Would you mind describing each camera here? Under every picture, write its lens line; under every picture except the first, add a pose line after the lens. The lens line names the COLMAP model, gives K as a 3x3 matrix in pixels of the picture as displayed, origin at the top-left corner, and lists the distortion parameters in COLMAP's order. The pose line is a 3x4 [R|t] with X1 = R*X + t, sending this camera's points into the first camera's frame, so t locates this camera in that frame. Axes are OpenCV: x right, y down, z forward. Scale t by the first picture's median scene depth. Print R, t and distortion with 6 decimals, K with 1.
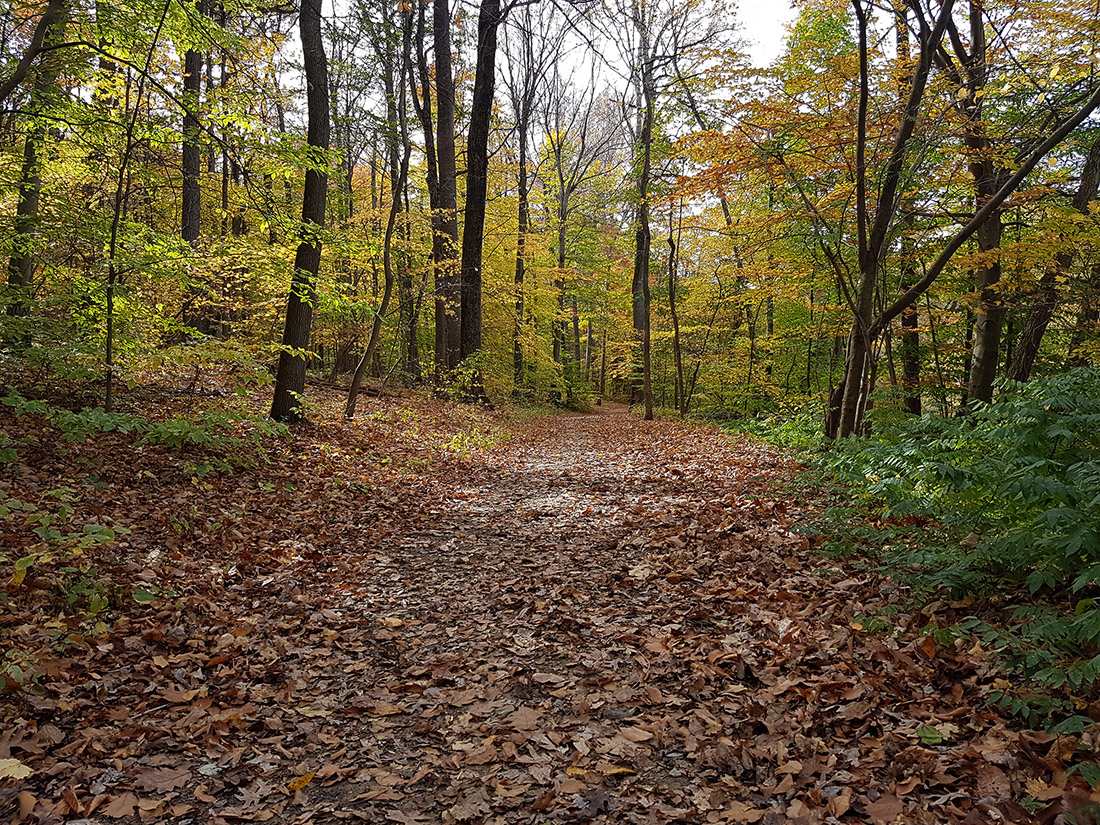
lens RADIAL K [[832.5, 0, 550.0], [0, 832.5, 413.4], [0, 0, 1]] dist [0.000926, 0.000025]
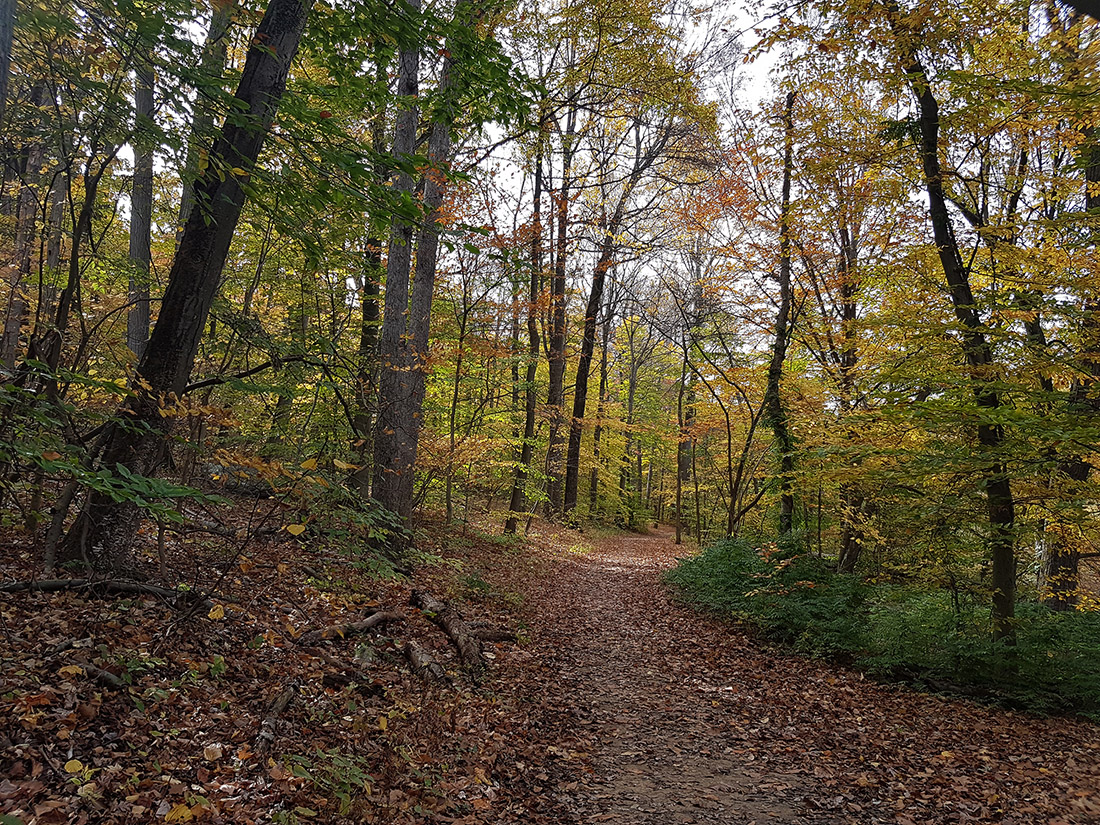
lens RADIAL K [[832.5, 0, 550.5], [0, 832.5, 411.5], [0, 0, 1]] dist [0.000926, 0.000025]
pose [[0.994811, 0.057805, -0.083729, -0.001492], [-0.068747, 0.988548, -0.134336, -0.005629], [0.075005, 0.139395, 0.987392, -0.277842]]
